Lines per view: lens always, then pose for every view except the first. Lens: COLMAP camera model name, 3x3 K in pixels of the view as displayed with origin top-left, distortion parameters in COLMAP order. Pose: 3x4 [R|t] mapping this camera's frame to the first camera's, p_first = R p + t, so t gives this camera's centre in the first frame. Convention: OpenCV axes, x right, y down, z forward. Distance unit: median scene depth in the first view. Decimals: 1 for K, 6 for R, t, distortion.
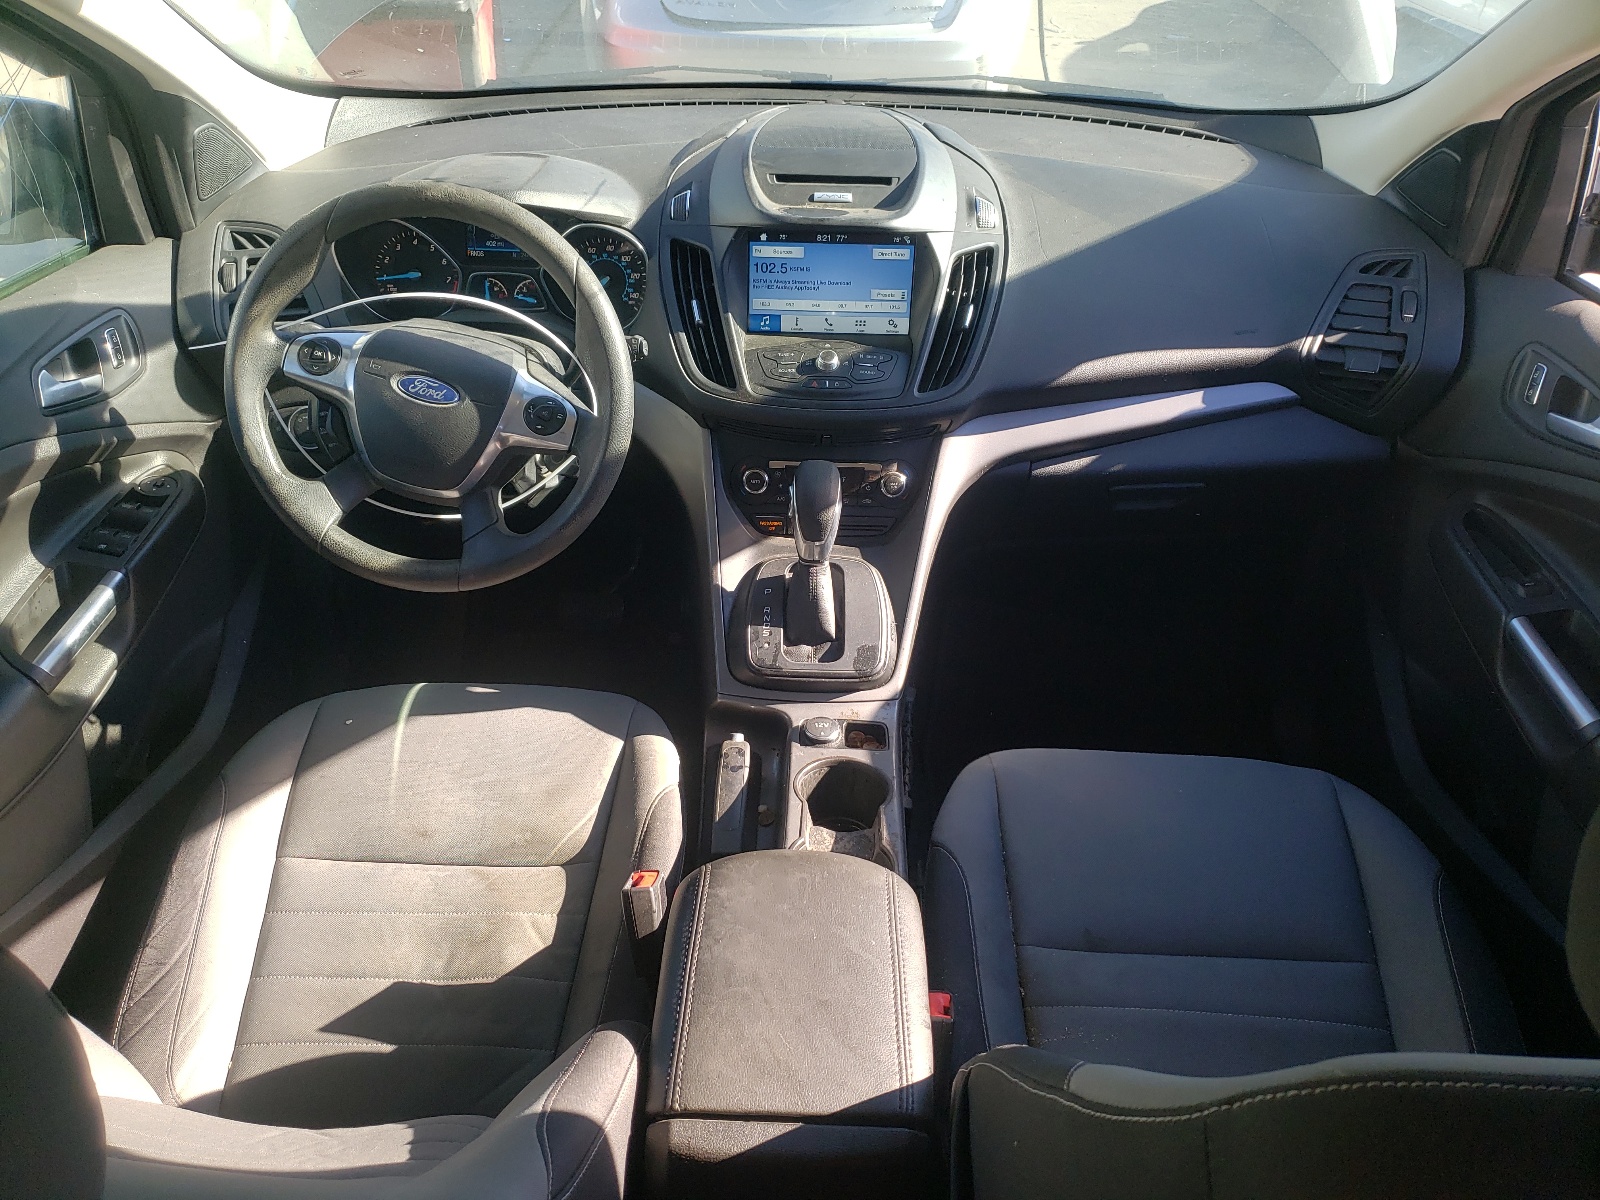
lens RADIAL K [[1225.1, 0, 801.0], [0, 1225.1, 598.5], [0, 0, 1]] dist [-0.011658, -0.003686]
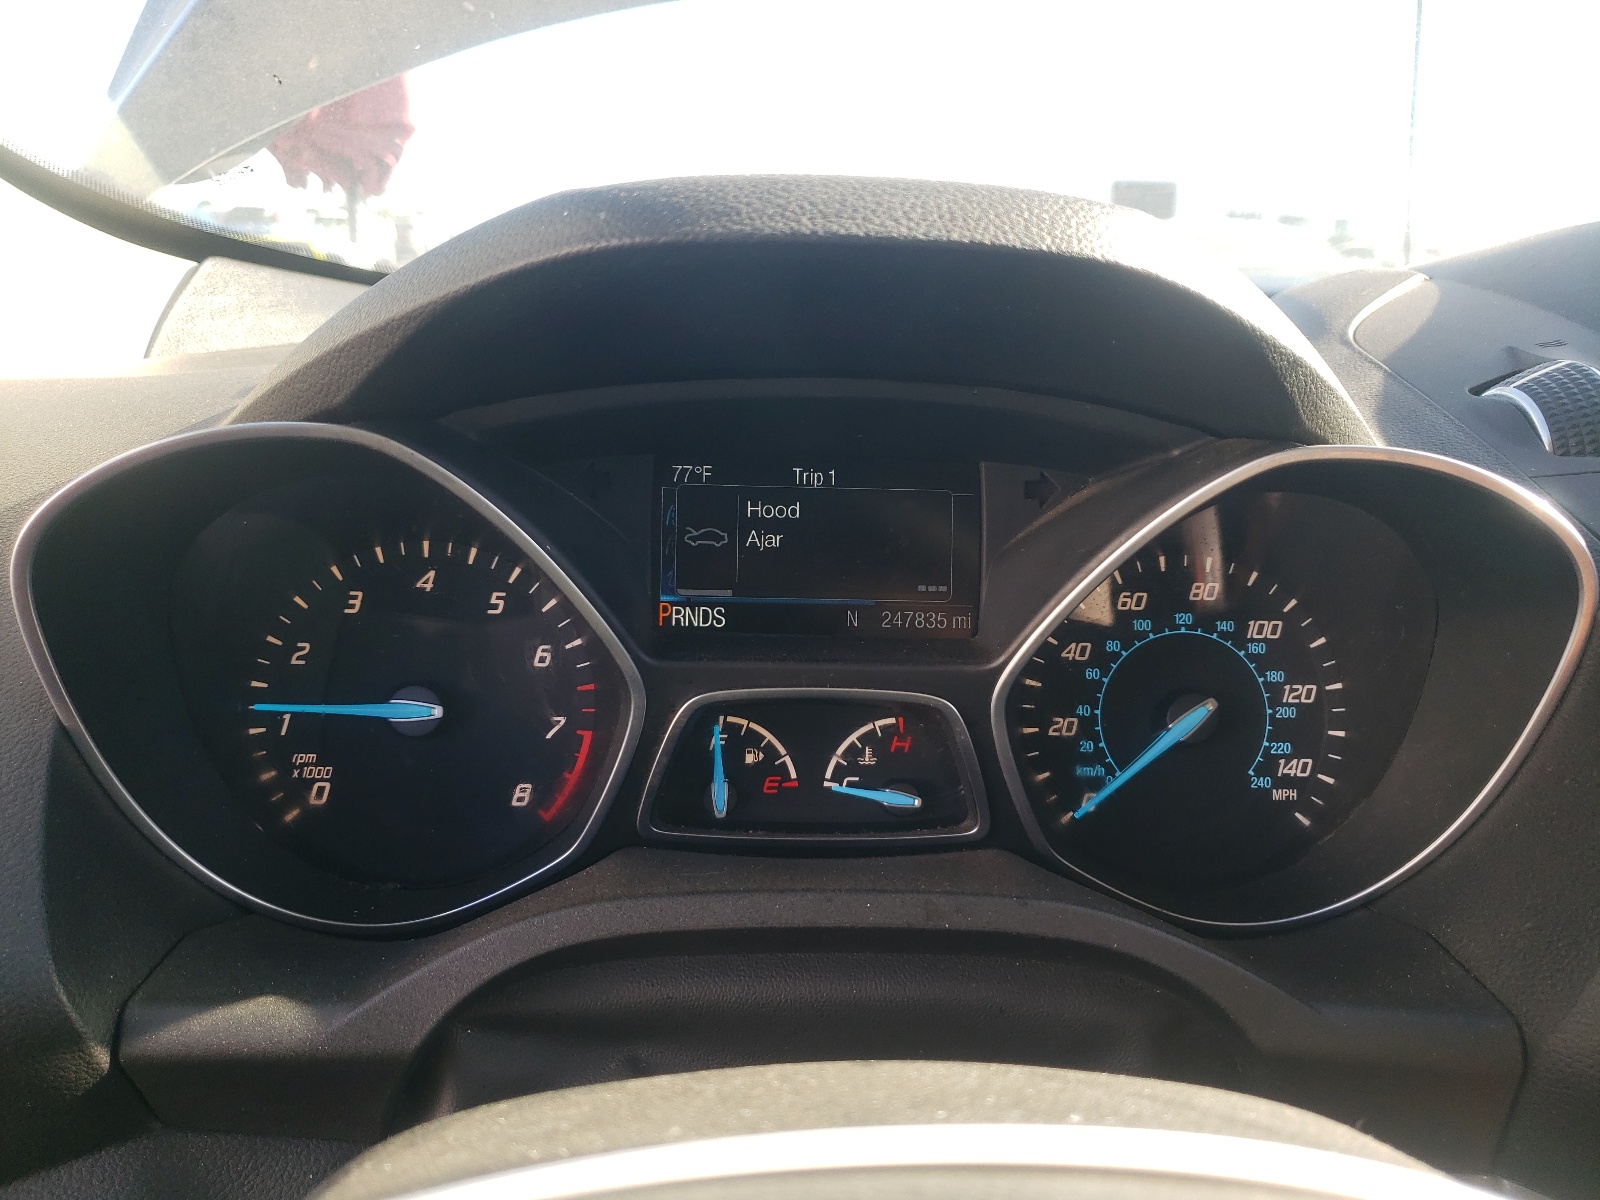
lens RADIAL K [[1225.1, 0, 798.3], [0, 1225.1, 601.6], [0, 0, 1]] dist [-0.011658, -0.003686]
pose [[0.995836, -0.015765, 0.089794, -0.261821], [0.042648, 0.951077, -0.305996, -0.206992], [-0.080577, 0.308551, 0.947789, 0.755676]]
